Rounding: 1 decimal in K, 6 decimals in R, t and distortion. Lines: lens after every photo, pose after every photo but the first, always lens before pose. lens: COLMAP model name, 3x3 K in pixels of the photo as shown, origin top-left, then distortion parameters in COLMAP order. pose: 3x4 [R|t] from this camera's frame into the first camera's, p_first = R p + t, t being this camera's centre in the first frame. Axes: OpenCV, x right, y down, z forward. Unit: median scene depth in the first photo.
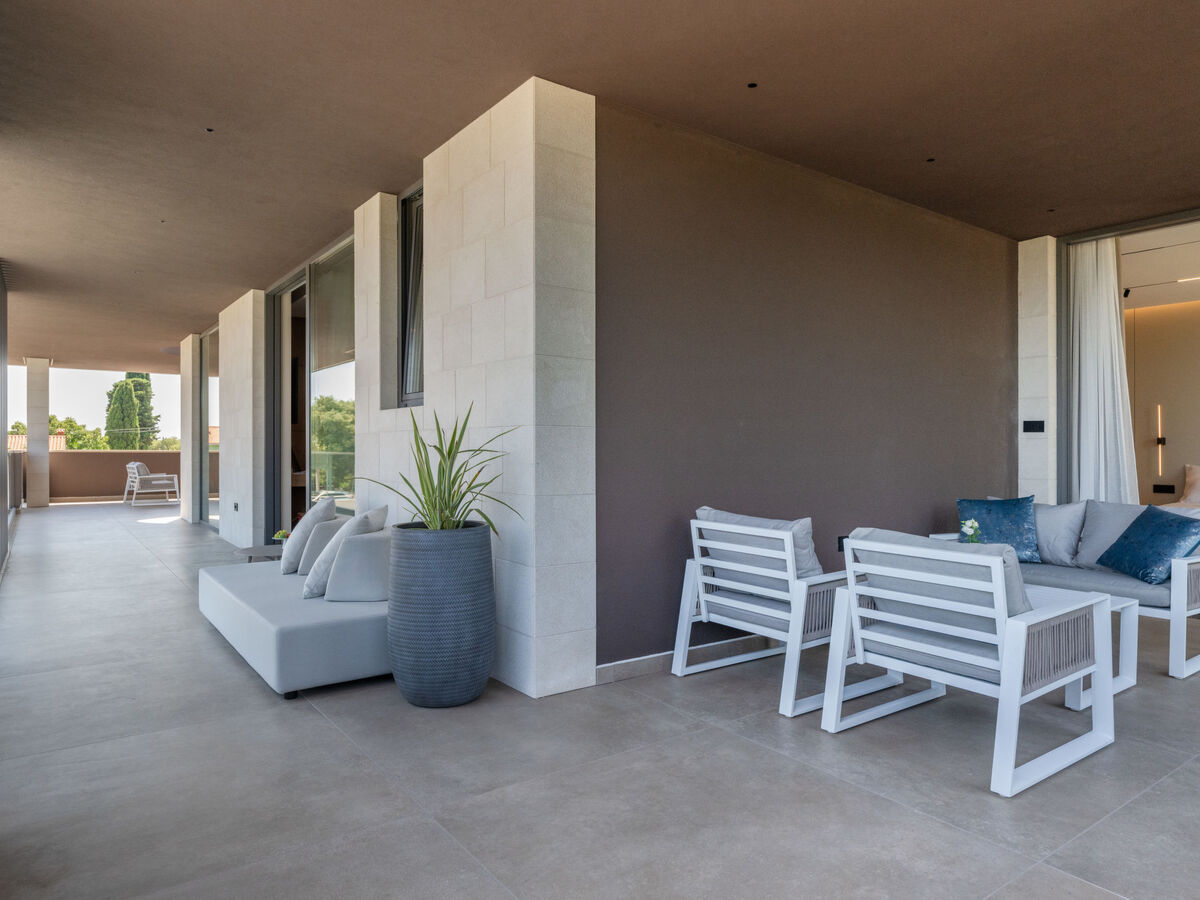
lens RADIAL K [[756.0, 0, 602.3], [0, 756.0, 457.1], [0, 0, 1]] dist [-0.005205, -0.000057]
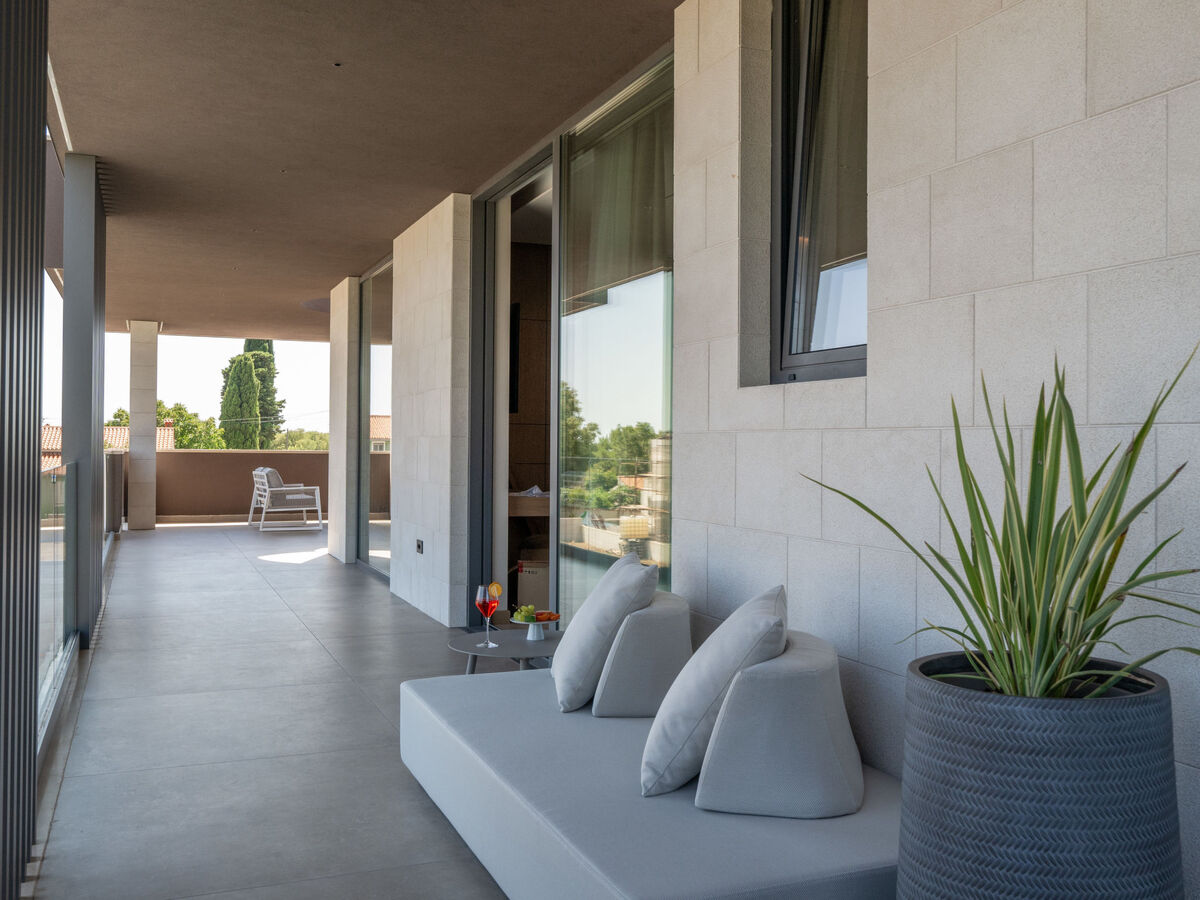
lens RADIAL K [[1073.9, 0, 597.8], [0, 1073.9, 443.9], [0, 0, 1]] dist [0.002660, -0.008092]
pose [[0.971061, 0.004669, -0.238786, -0.089138], [-0.007583, 0.999908, -0.011289, -0.006560], [0.238712, 0.012773, 0.971006, 0.117738]]
